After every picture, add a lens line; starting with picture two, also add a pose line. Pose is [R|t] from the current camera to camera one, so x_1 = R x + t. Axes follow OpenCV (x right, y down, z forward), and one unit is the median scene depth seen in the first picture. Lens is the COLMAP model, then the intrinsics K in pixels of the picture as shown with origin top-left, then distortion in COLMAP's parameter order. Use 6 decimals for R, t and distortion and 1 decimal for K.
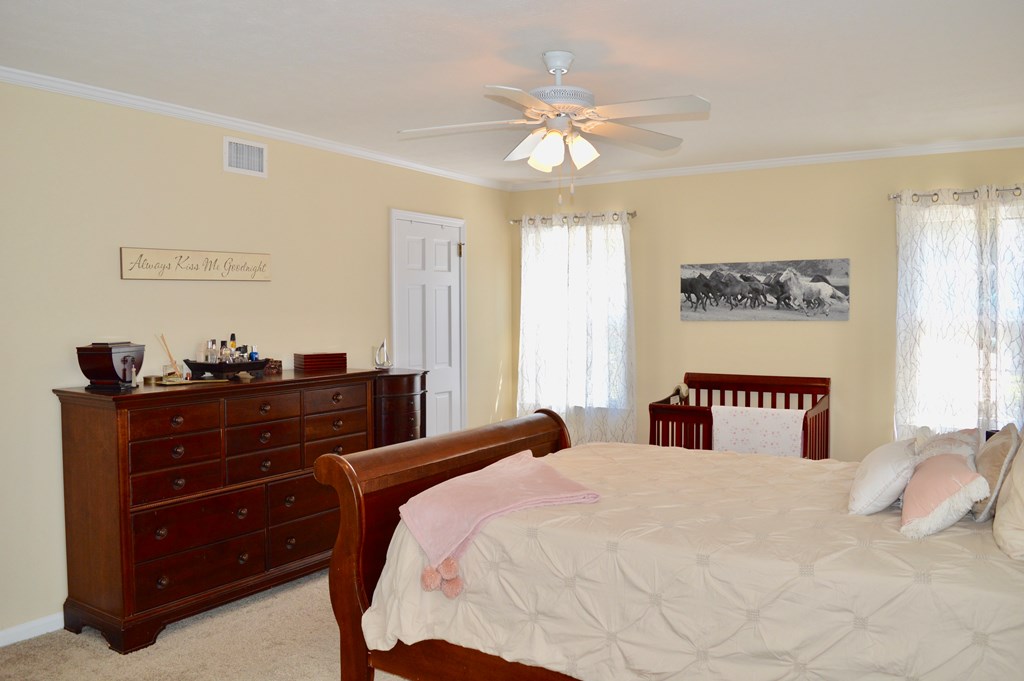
lens RADIAL K [[811.6, 0, 529.0], [0, 811.6, 331.5], [0, 0, 1]] dist [-0.087328, 0.008075]
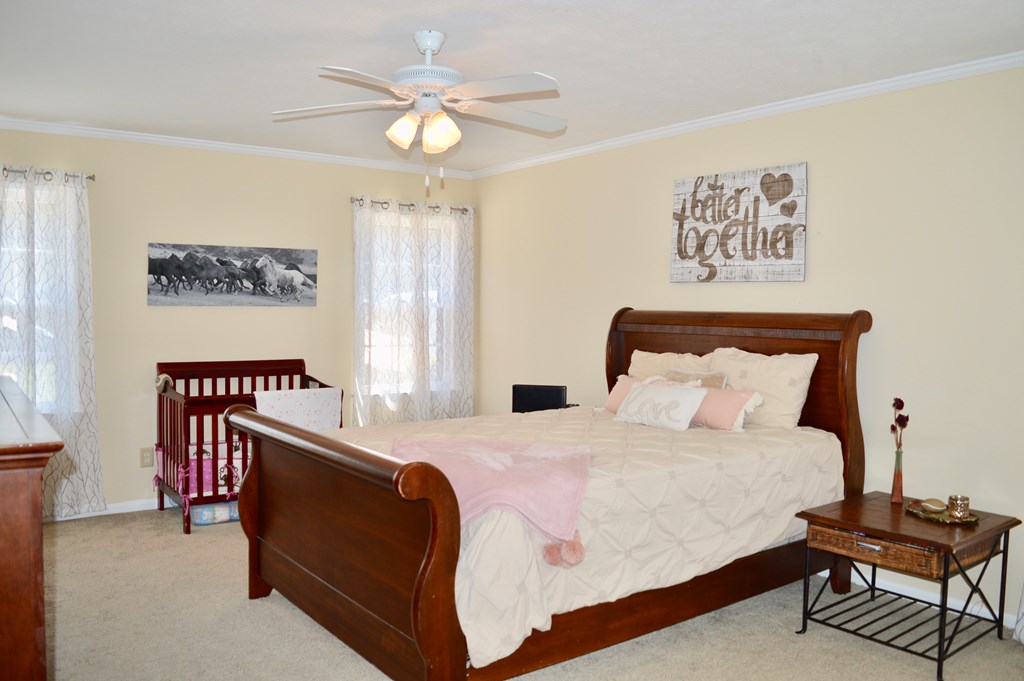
lens RADIAL K [[811.6, 0, 529.0], [0, 811.6, 331.5], [0, 0, 1]] dist [-0.087328, 0.008075]
pose [[0.349627, -0.026299, 0.936520, -0.518905], [0.004709, 0.999643, 0.026313, -0.006002], [-0.936877, -0.004790, 0.349626, 0.316151]]
